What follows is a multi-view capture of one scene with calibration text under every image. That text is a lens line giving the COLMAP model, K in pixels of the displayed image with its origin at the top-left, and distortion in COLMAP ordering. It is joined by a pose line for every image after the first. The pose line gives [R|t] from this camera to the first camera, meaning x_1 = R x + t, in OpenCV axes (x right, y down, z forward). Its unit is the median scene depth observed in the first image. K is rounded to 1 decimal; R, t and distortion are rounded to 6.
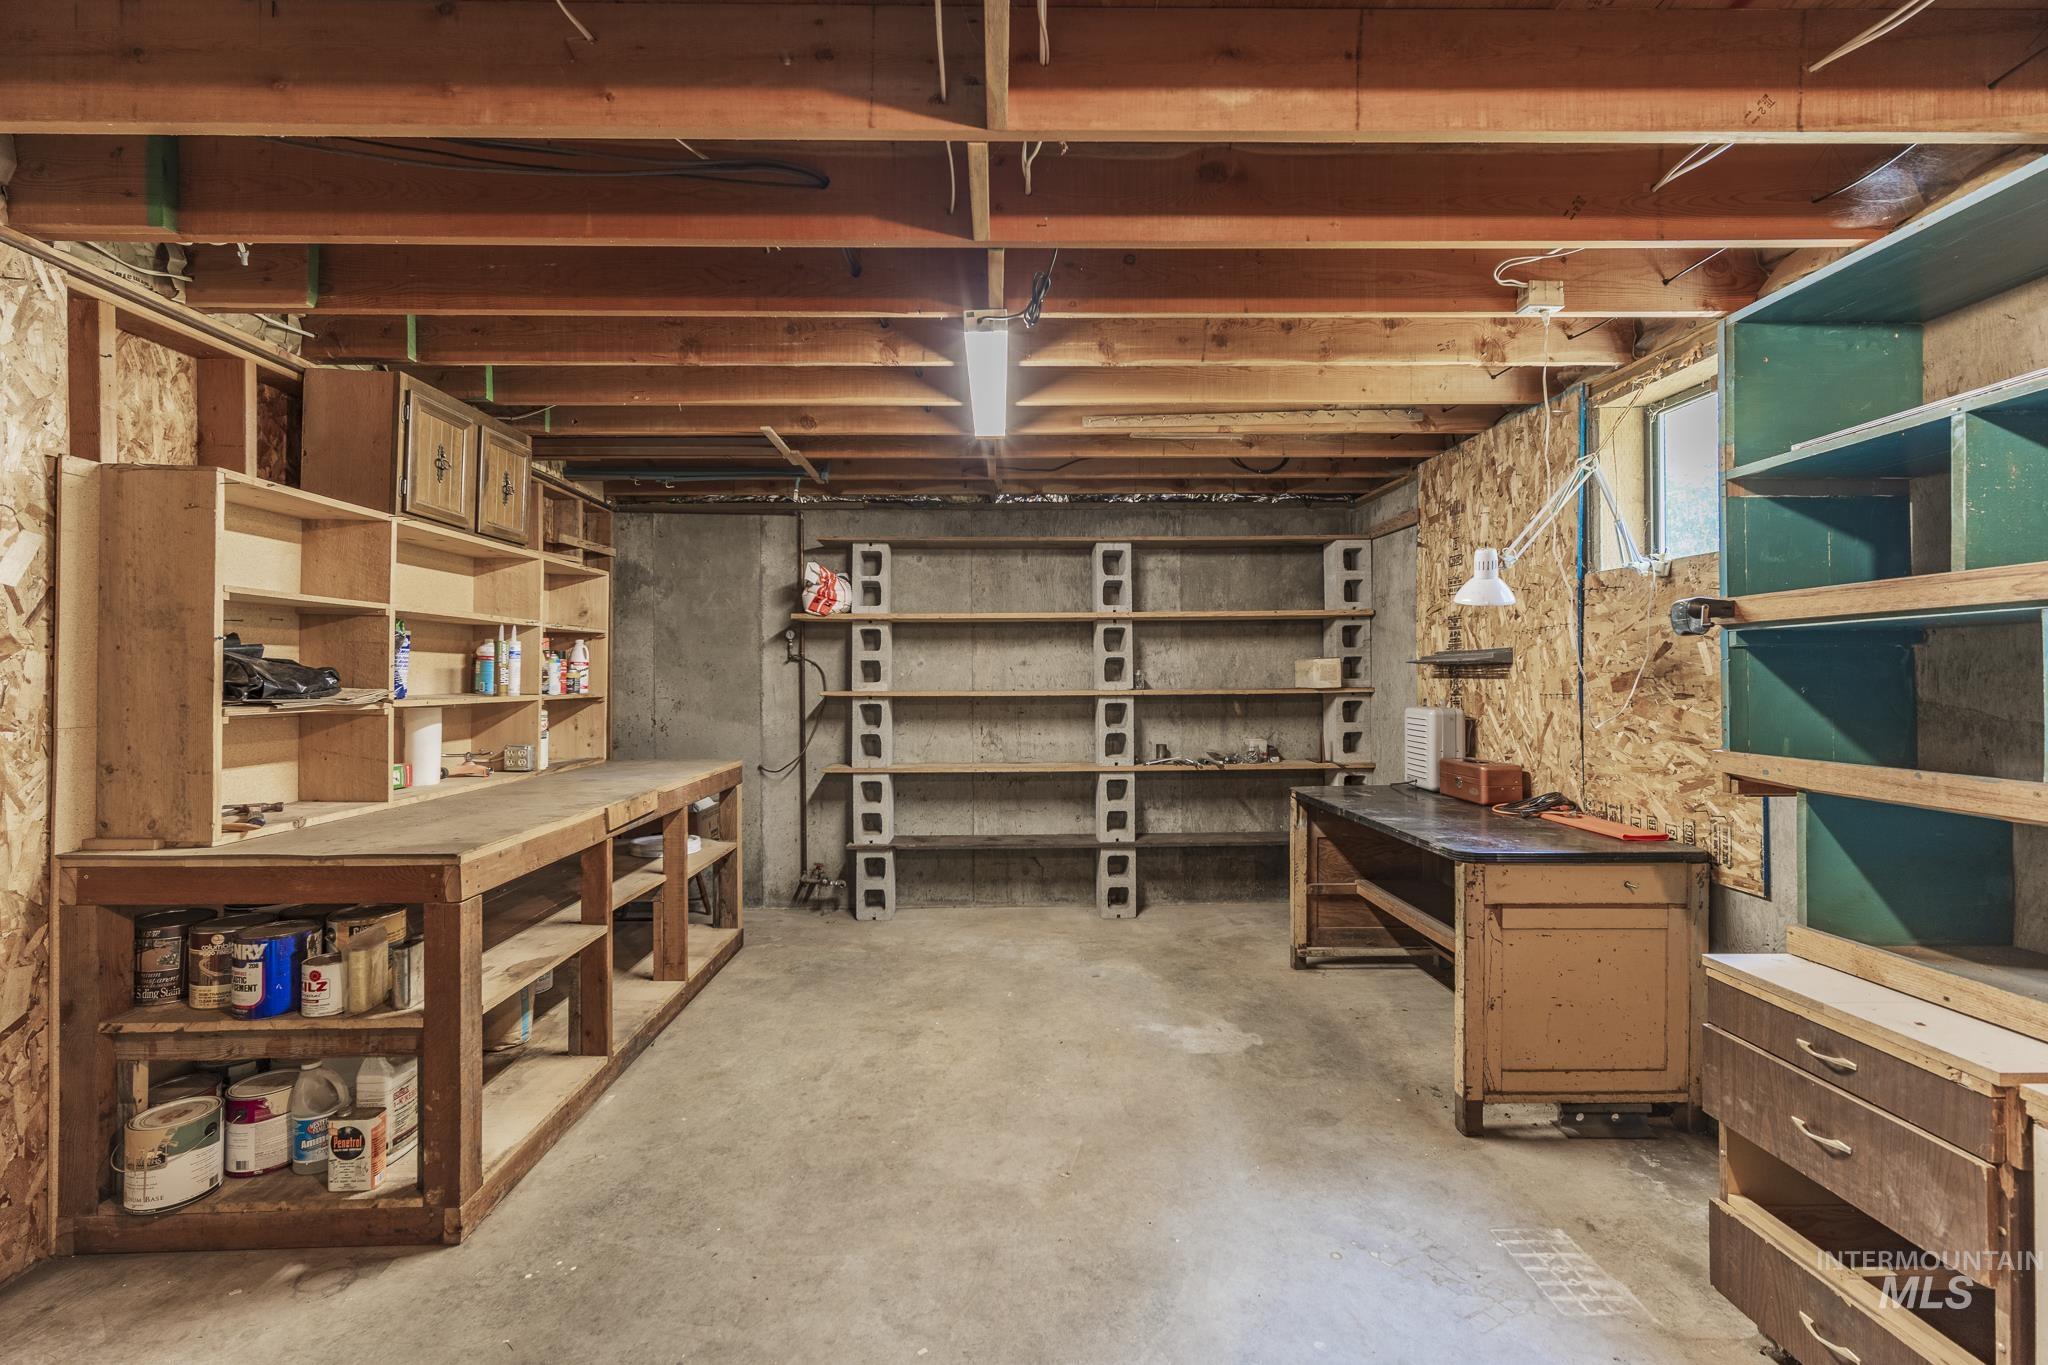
lens RADIAL K [[873.6, 0, 1022.7], [0, 873.6, 673.0], [0, 0, 1]] dist [0.001574, -0.000210]
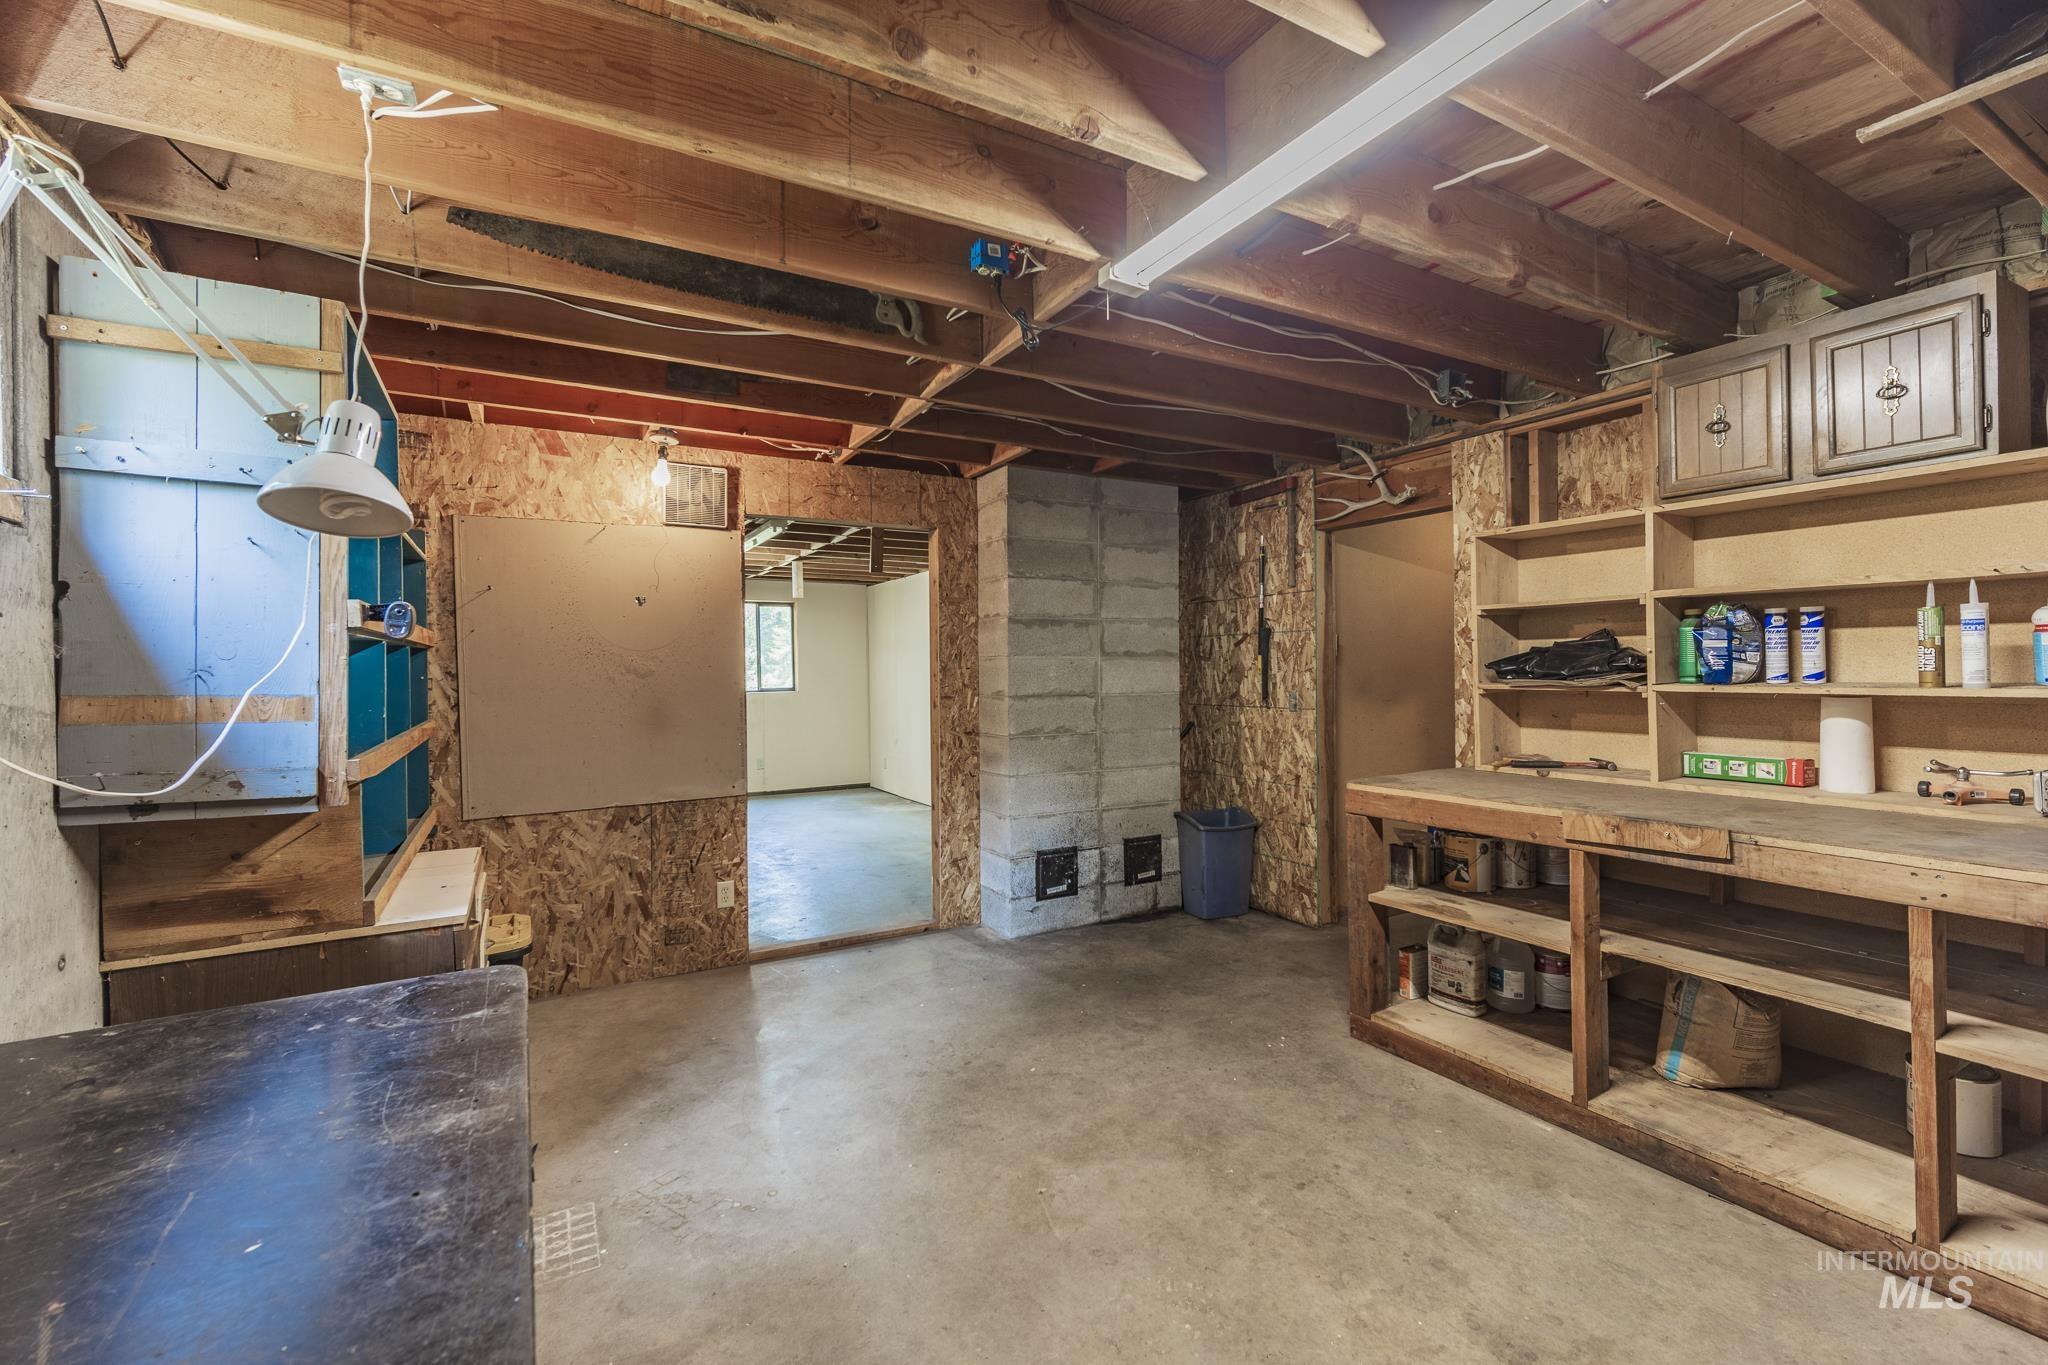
lens RADIAL K [[873.6, 0, 1022.7], [0, 873.6, 673.0], [0, 0, 1]] dist [0.001574, -0.000210]
pose [[-0.881171, 0.014652, -0.472571, 0.520890], [0.015466, 0.999878, 0.002163, 0.003418], [0.472545, -0.005403, -0.881290, 1.871513]]
